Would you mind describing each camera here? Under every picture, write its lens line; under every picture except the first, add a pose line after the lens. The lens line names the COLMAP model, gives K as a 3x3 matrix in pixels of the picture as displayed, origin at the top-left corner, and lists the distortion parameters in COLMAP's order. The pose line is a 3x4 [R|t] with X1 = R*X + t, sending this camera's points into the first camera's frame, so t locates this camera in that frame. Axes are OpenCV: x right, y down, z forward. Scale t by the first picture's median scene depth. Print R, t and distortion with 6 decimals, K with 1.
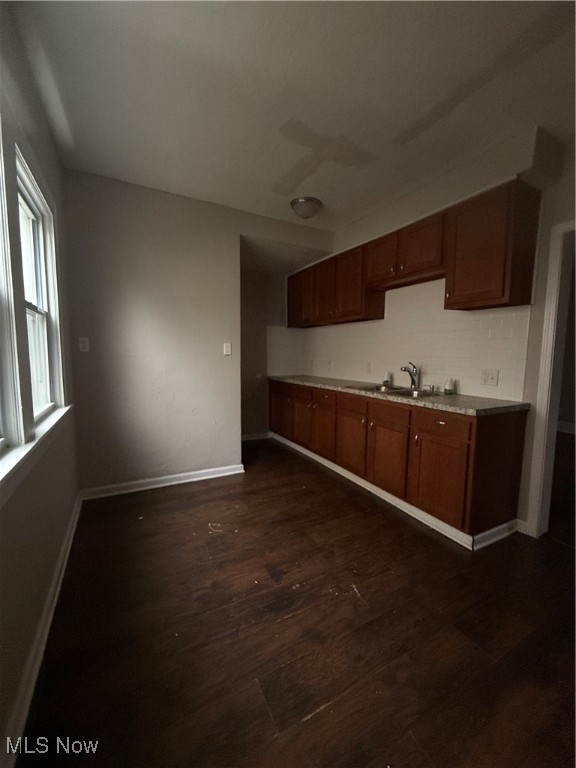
lens RADIAL K [[306.6, 0, 286.7], [0, 306.6, 384.2], [0, 0, 1]] dist [0.000873, 0.000413]
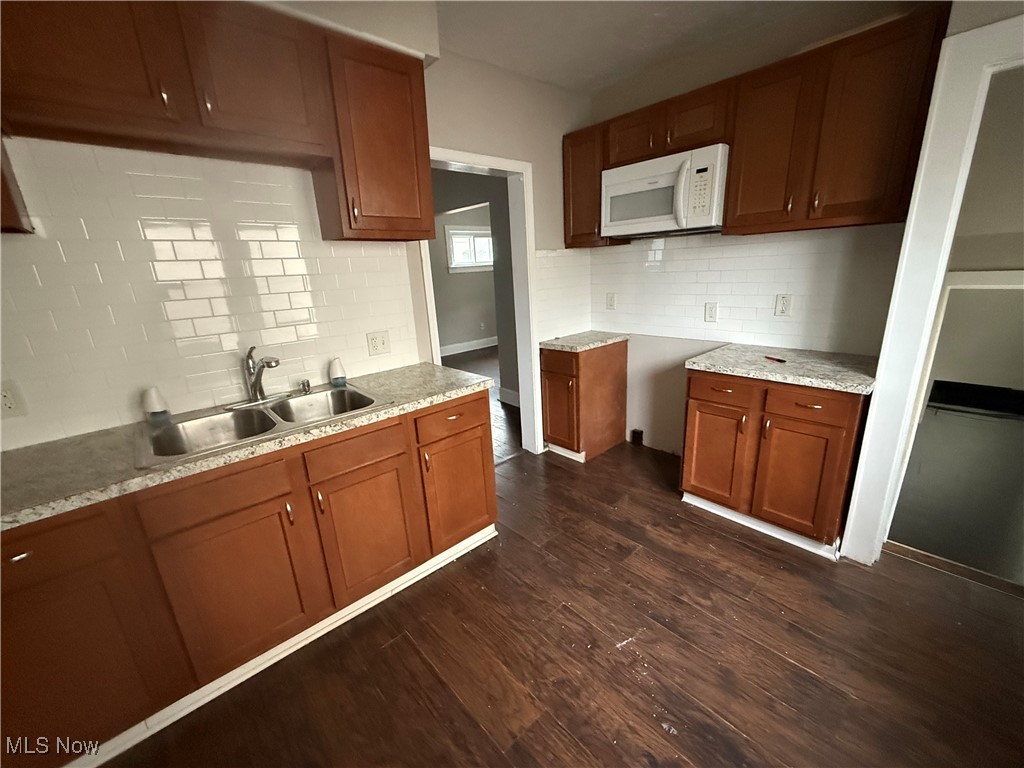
lens RADIAL K [[408.8, 0, 512.6], [0, 408.8, 384.5], [0, 0, 1]] dist [0.000873, 0.000413]
pose [[-0.251630, -0.268531, 0.929824, -0.447489], [0.133126, 0.942002, 0.308074, -0.253233], [-0.958624, 0.201304, -0.201288, 1.298332]]
